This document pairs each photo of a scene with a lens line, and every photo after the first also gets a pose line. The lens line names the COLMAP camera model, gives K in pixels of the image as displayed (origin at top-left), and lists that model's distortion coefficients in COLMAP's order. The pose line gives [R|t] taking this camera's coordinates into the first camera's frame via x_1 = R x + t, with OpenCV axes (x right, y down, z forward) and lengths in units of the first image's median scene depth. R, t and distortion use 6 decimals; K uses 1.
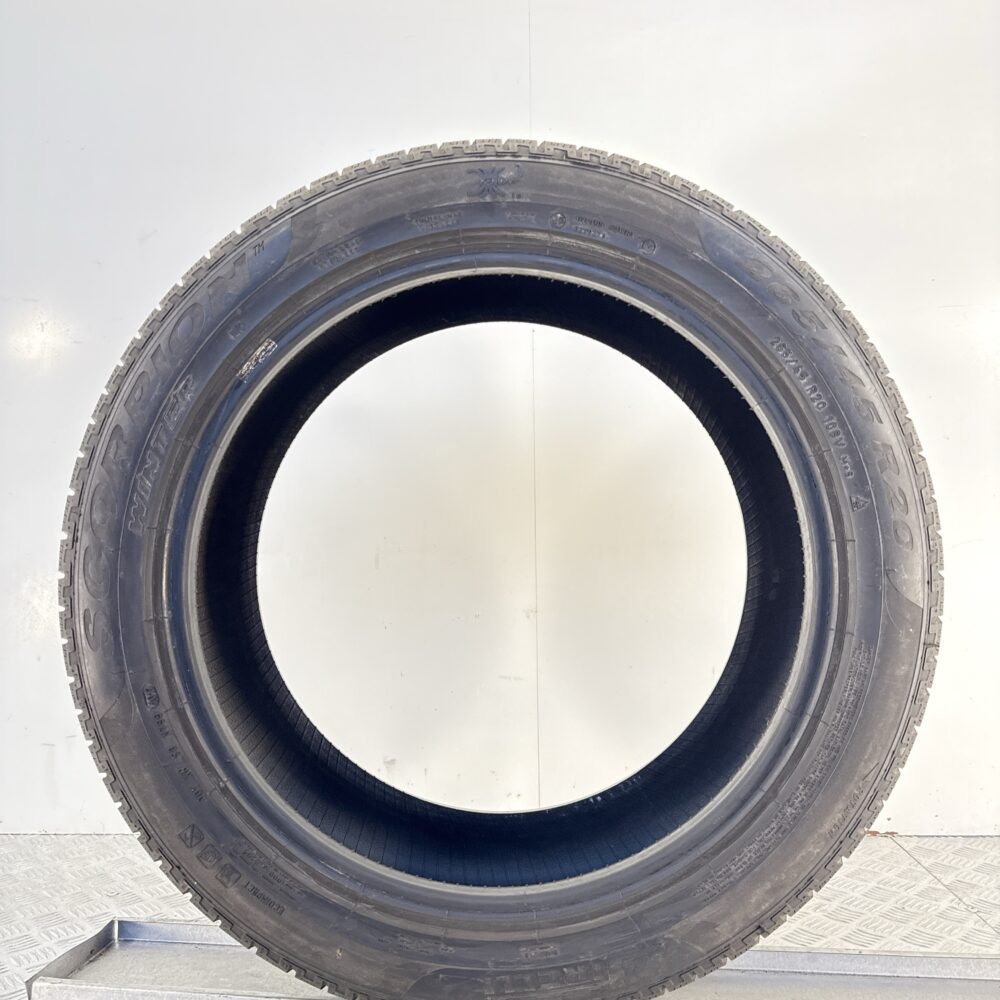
lens RADIAL K [[905.7, 0, 500.0], [0, 905.7, 500.0], [0, 0, 1]] dist [0.014166, -0.013461]
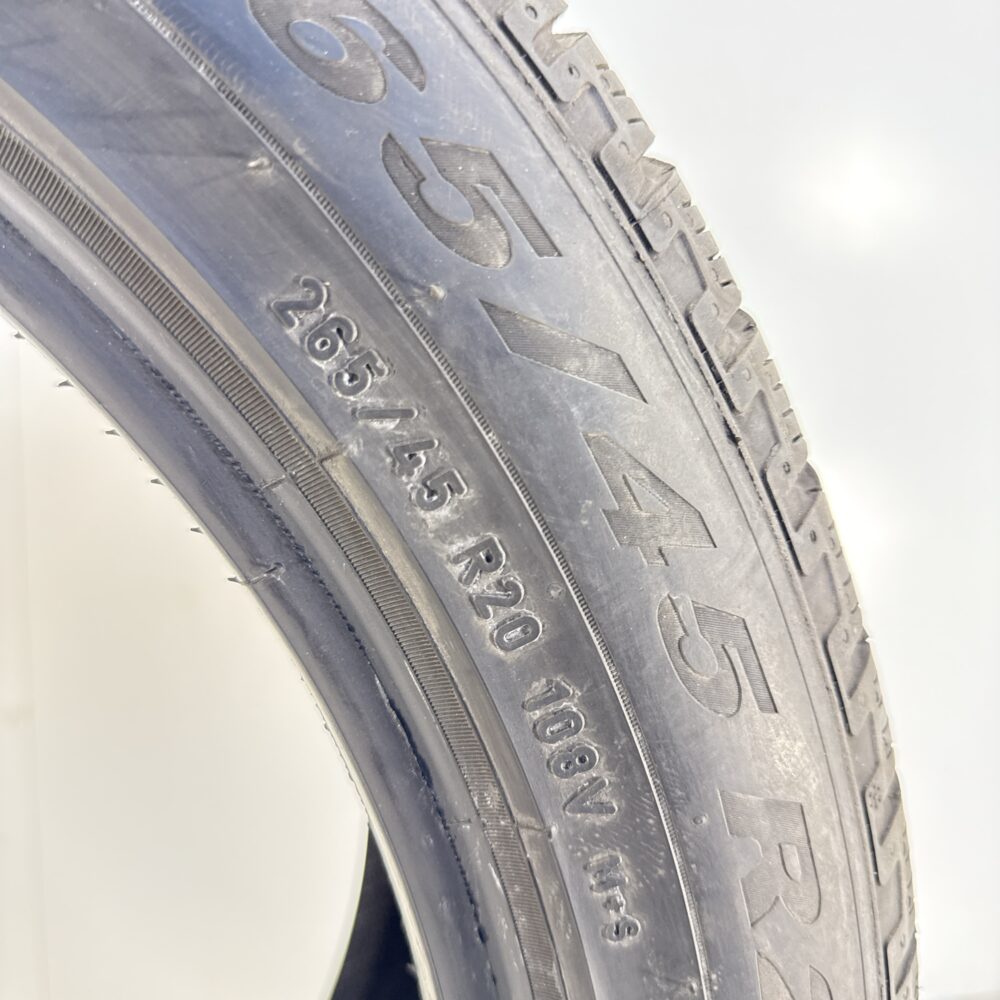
lens RADIAL K [[905.7, 0, 500.0], [0, 905.7, 500.0], [0, 0, 1]] dist [0.014166, -0.013461]
pose [[0.971211, -0.008928, 0.238054, 0.297837], [-0.036300, 0.982082, 0.184927, -0.170641], [-0.235440, -0.188245, 0.953484, 0.799062]]
